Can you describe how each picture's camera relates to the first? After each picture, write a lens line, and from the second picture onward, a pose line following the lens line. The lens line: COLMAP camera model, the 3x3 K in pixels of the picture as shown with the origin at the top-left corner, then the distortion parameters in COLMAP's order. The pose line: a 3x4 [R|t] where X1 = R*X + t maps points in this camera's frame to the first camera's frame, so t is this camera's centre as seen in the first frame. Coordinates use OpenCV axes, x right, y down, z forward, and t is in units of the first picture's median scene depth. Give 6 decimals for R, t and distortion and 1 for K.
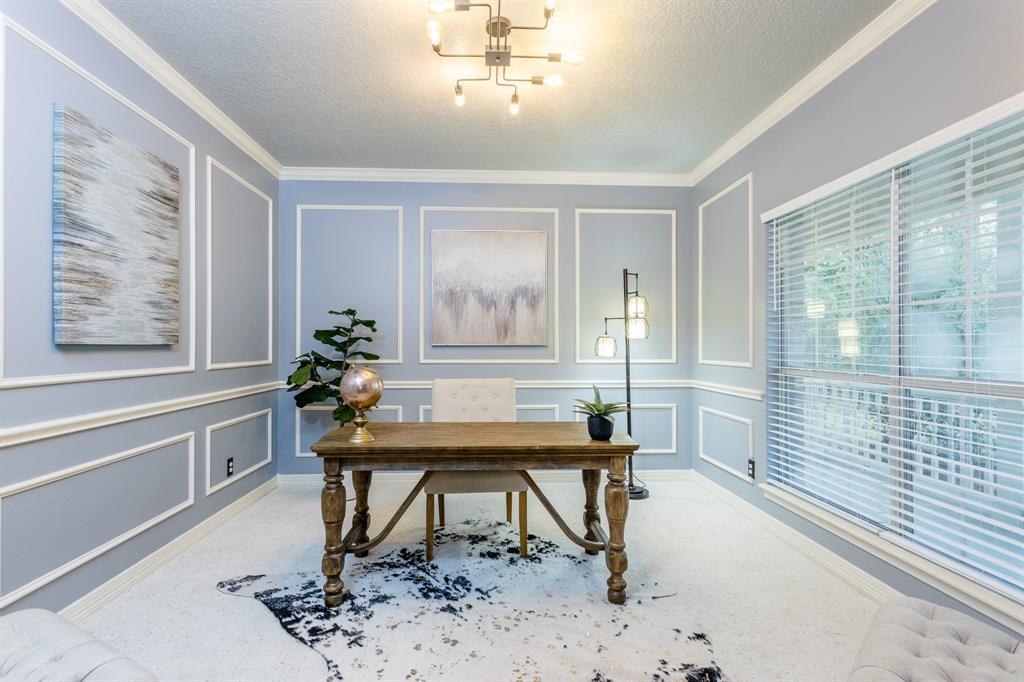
lens RADIAL K [[492.9, 0, 505.8], [0, 492.9, 341.0], [0, 0, 1]] dist [0.002181, 0.003771]
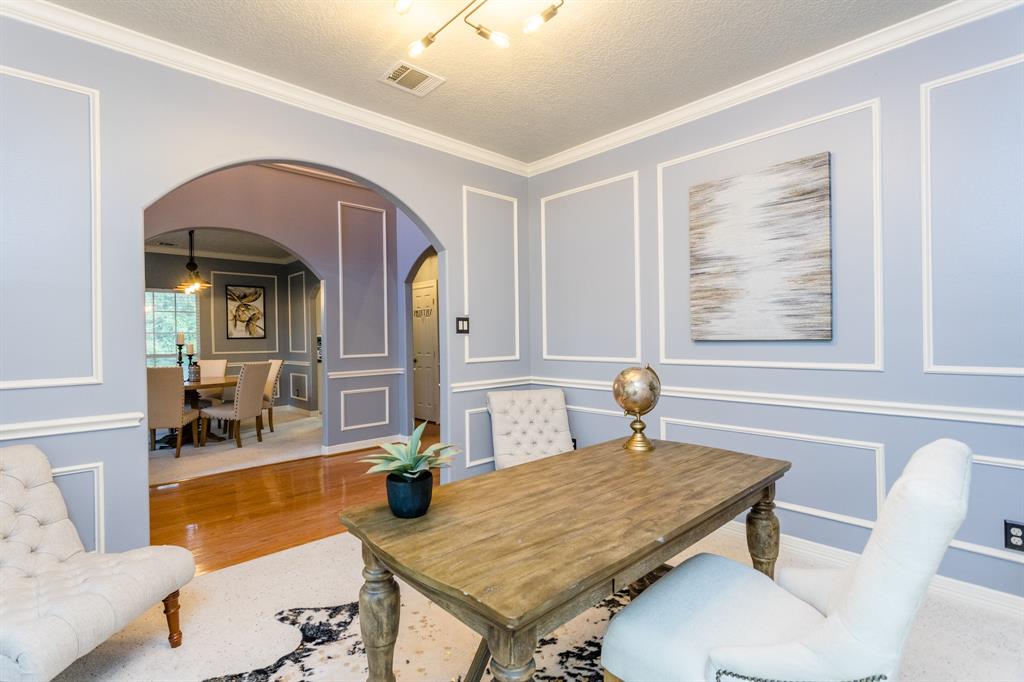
lens RADIAL K [[492.9, 0, 507.9], [0, 492.9, 343.9], [0, 0, 1]] dist [0.002181, 0.003771]
pose [[-0.758114, 0.009535, -0.652052, 0.511818], [0.013229, 0.999912, -0.000759, 0.010596], [0.651988, -0.009202, -0.758174, 1.630847]]
